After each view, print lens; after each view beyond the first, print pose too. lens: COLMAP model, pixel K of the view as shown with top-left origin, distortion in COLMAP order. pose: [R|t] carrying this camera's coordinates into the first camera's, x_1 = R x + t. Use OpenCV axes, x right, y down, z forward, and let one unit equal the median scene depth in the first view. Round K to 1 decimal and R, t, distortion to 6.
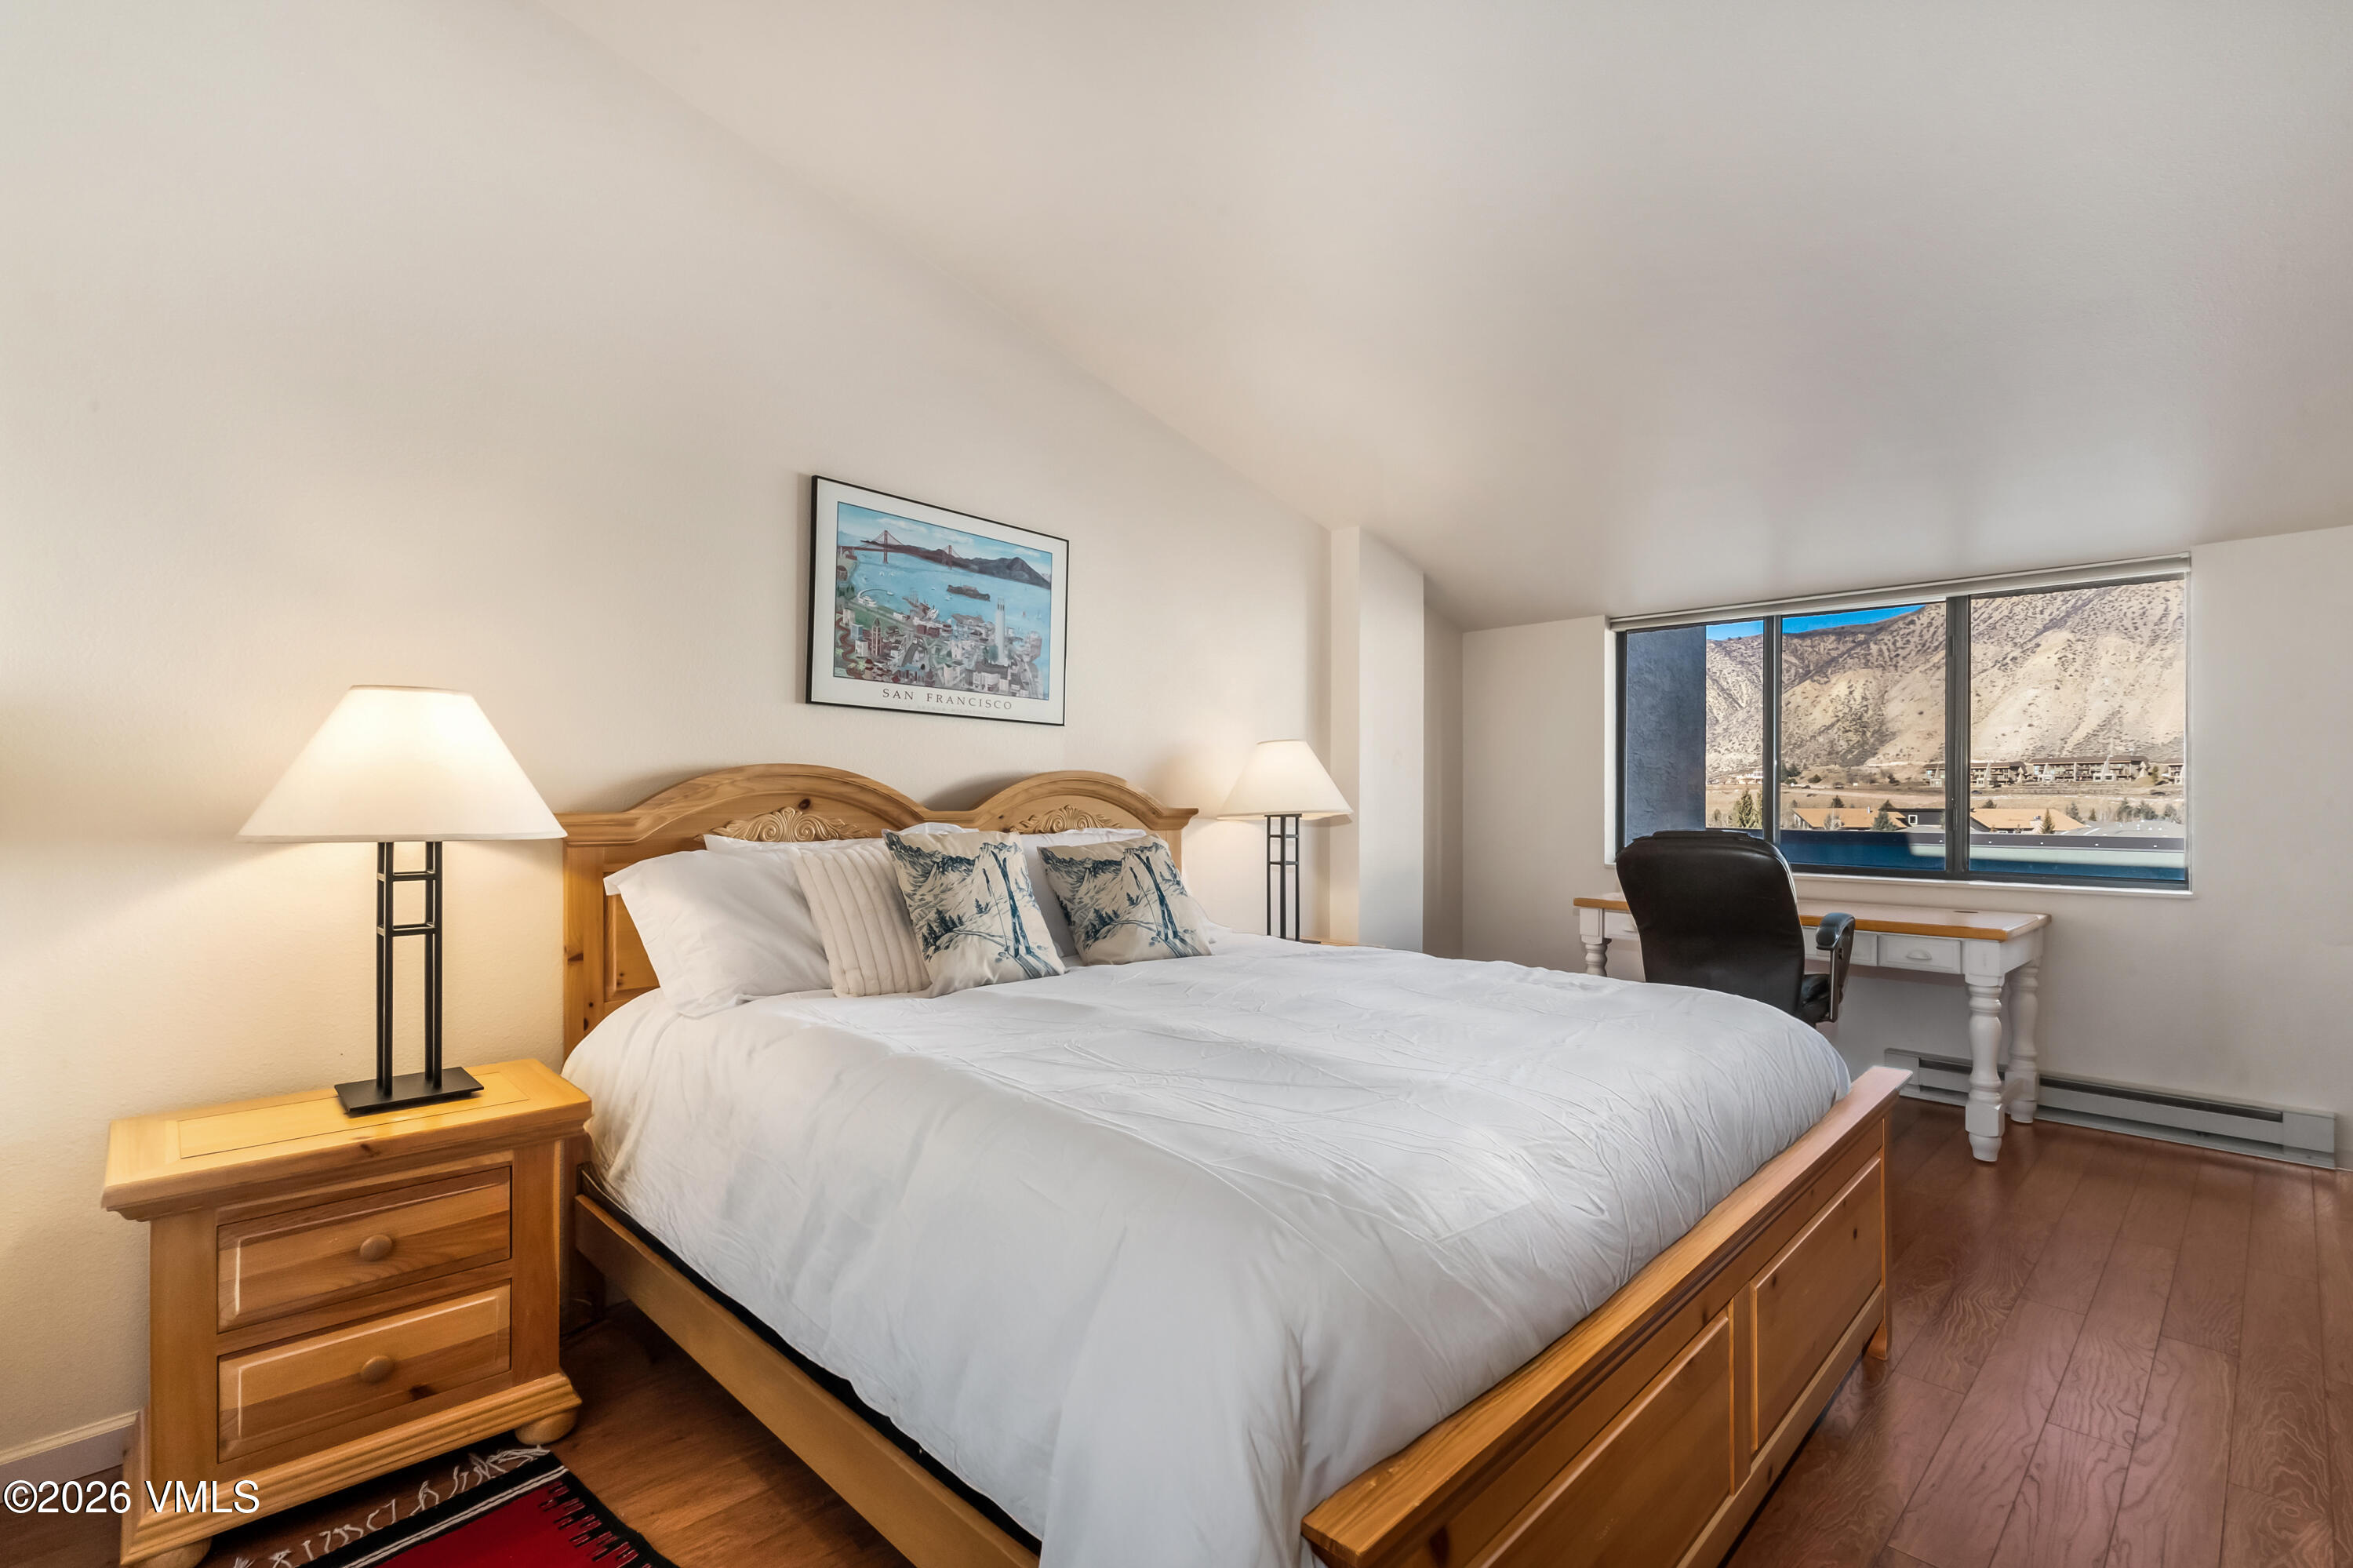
lens RADIAL K [[1063.1, 0, 1173.5], [0, 1063.1, 801.2], [0, 0, 1]] dist [-0.002756, 0.002405]
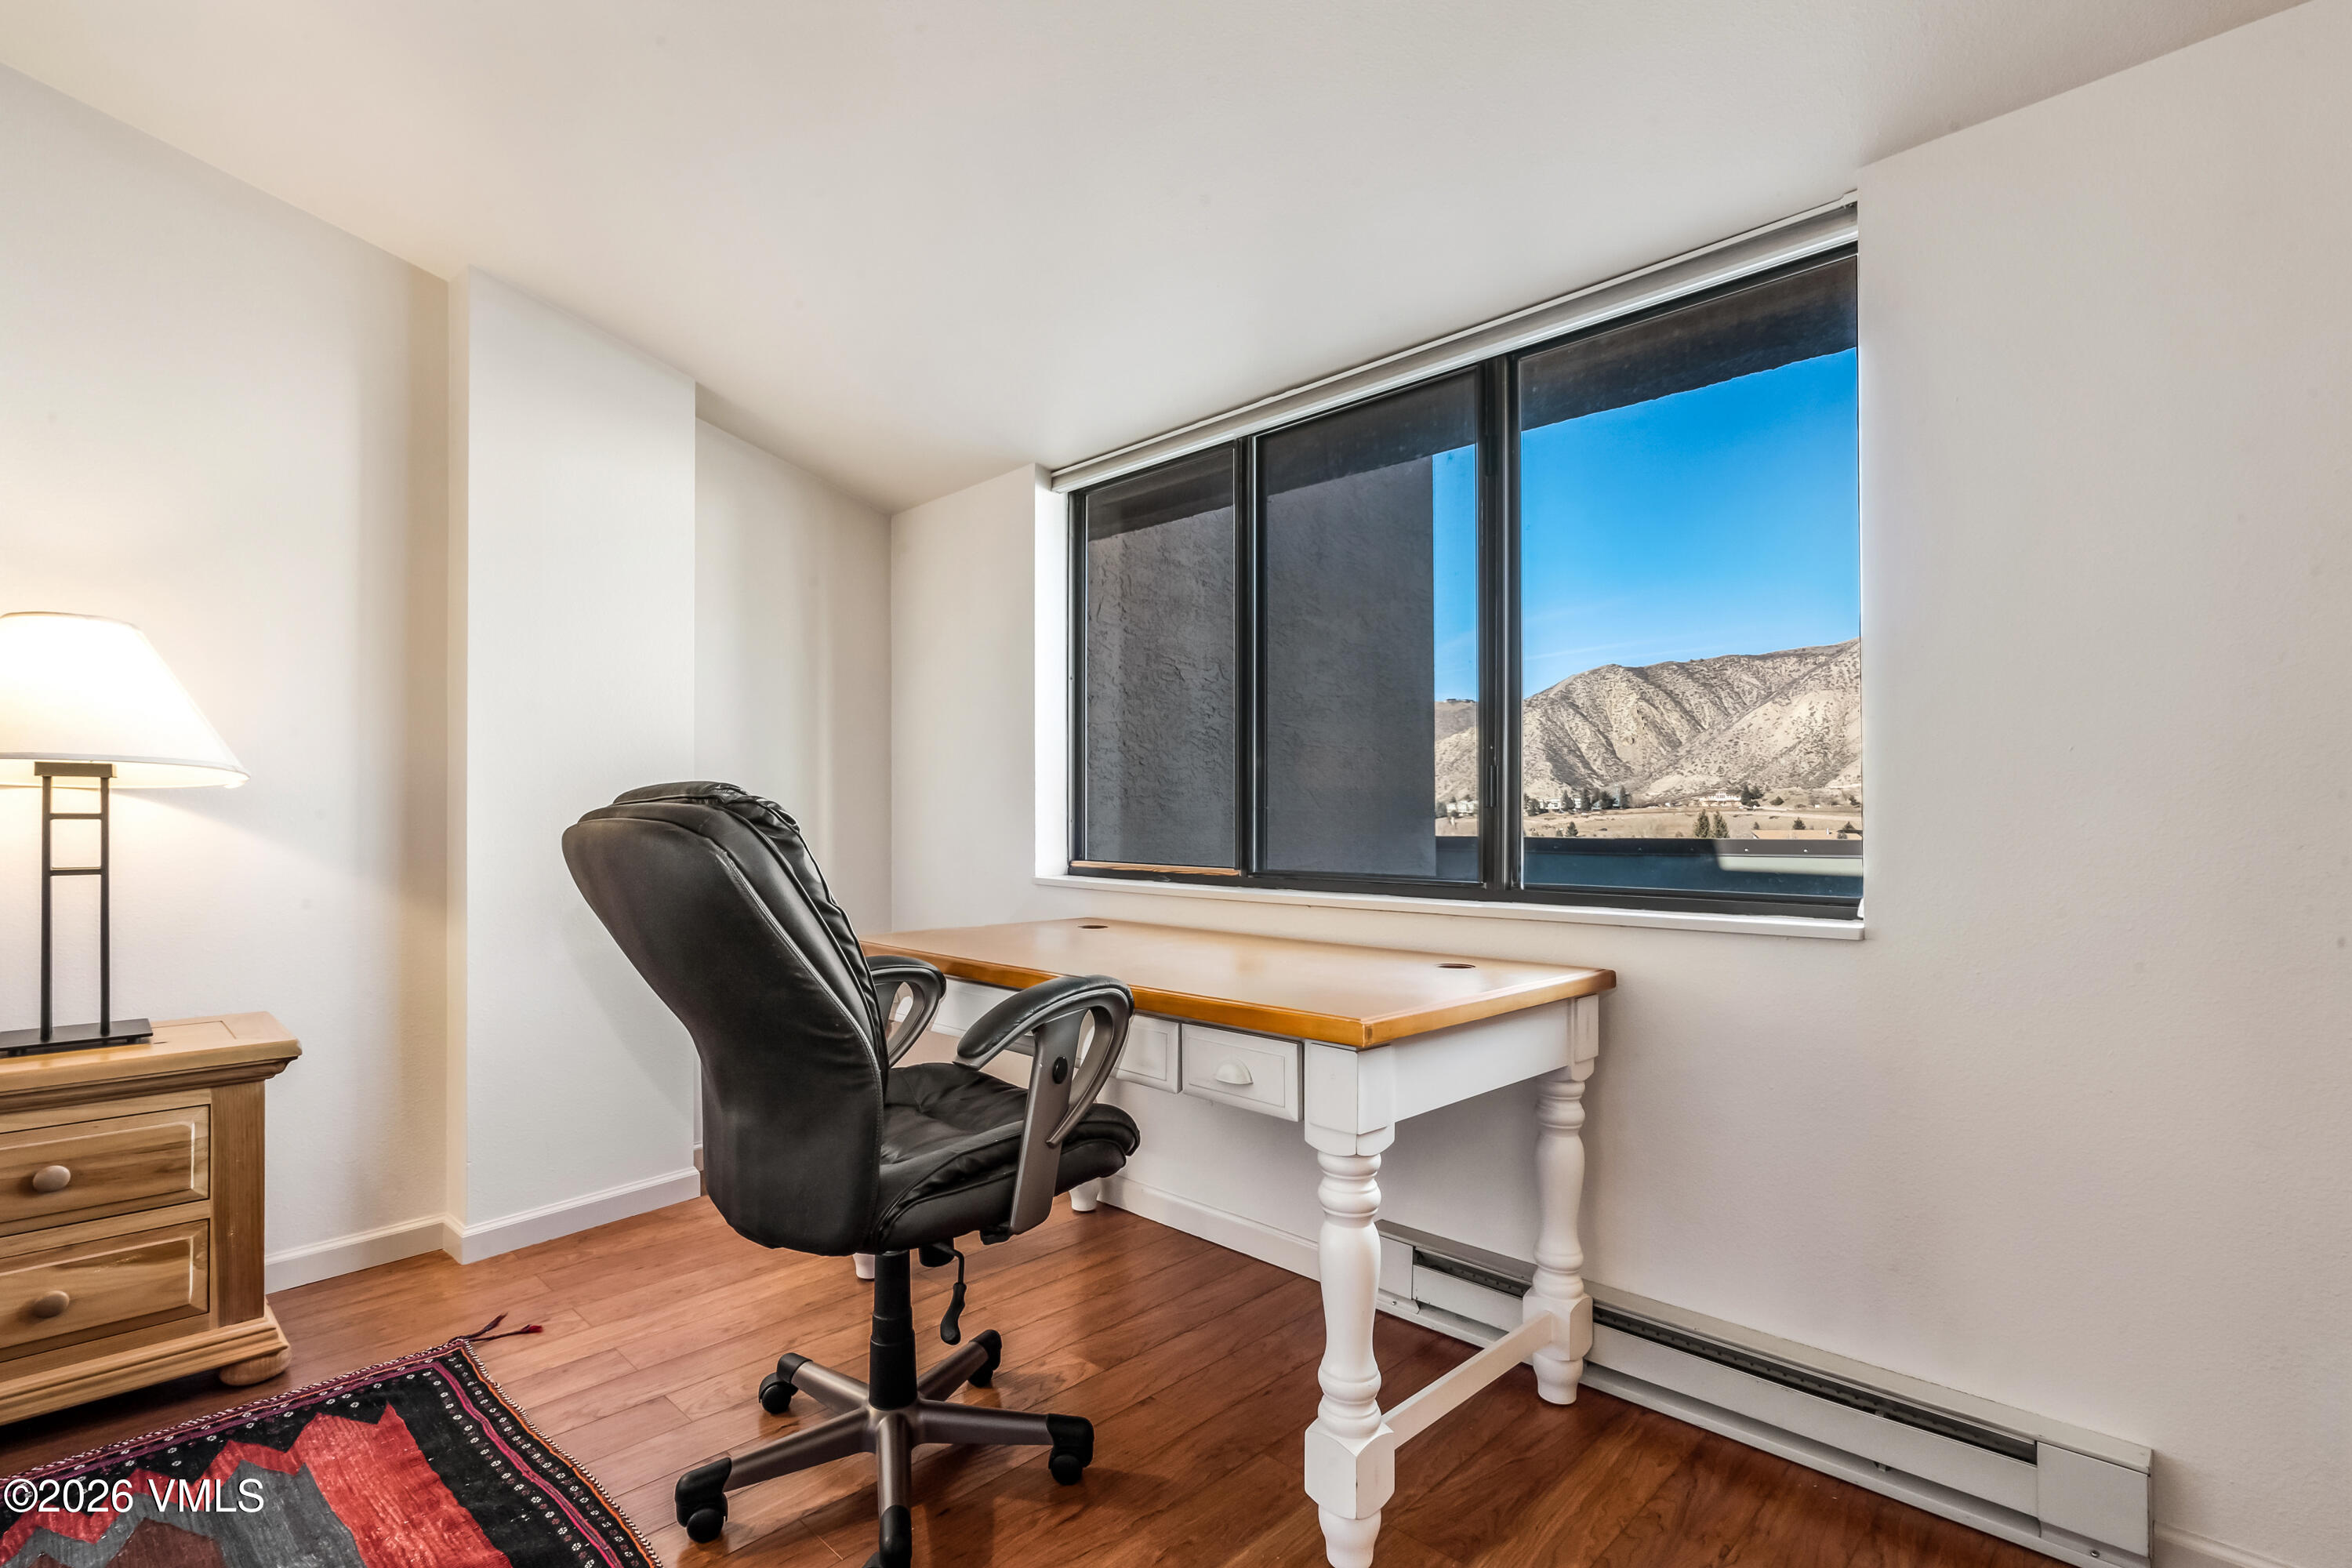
lens RADIAL K [[1062.6, 0, 1186.3], [0, 1062.6, 807.9], [0, 0, 1]] dist [-0.002756, 0.002405]
pose [[0.999676, -0.001161, 0.025411, 0.577635], [0.001601, 0.999849, -0.017308, 0.036849], [-0.025387, 0.017343, 0.999527, 0.482556]]
